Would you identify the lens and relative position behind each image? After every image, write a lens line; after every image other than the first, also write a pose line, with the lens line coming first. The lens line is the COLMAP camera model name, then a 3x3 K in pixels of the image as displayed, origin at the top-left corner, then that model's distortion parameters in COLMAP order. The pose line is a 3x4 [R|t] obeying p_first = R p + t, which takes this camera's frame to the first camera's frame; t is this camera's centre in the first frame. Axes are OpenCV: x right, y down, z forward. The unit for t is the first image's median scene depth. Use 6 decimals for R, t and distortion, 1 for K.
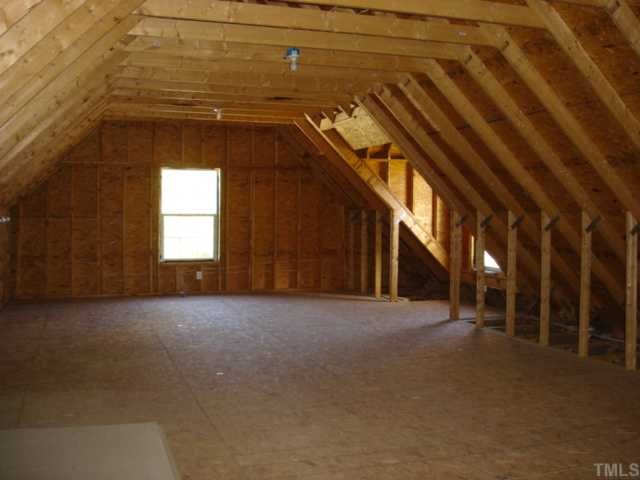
lens RADIAL K [[817.5, 0, 319.7], [0, 817.5, 216.8], [0, 0, 1]] dist [-0.021790, -0.010200]
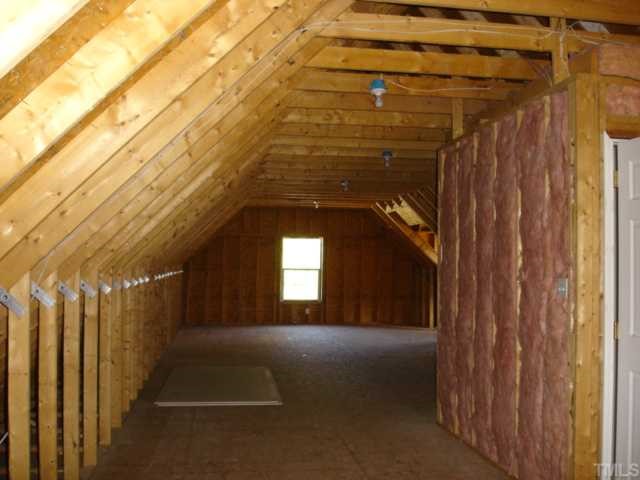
lens RADIAL K [[730.2, 0, 320.0], [0, 730.2, 240.0], [0, 0, 1]] dist [-0.011097, -0.396800]
pose [[0.987815, -0.000052, -0.155632, 0.077129], [-0.006959, 0.998985, -0.044509, 0.003079], [0.155476, 0.045050, 0.986812, -0.285758]]
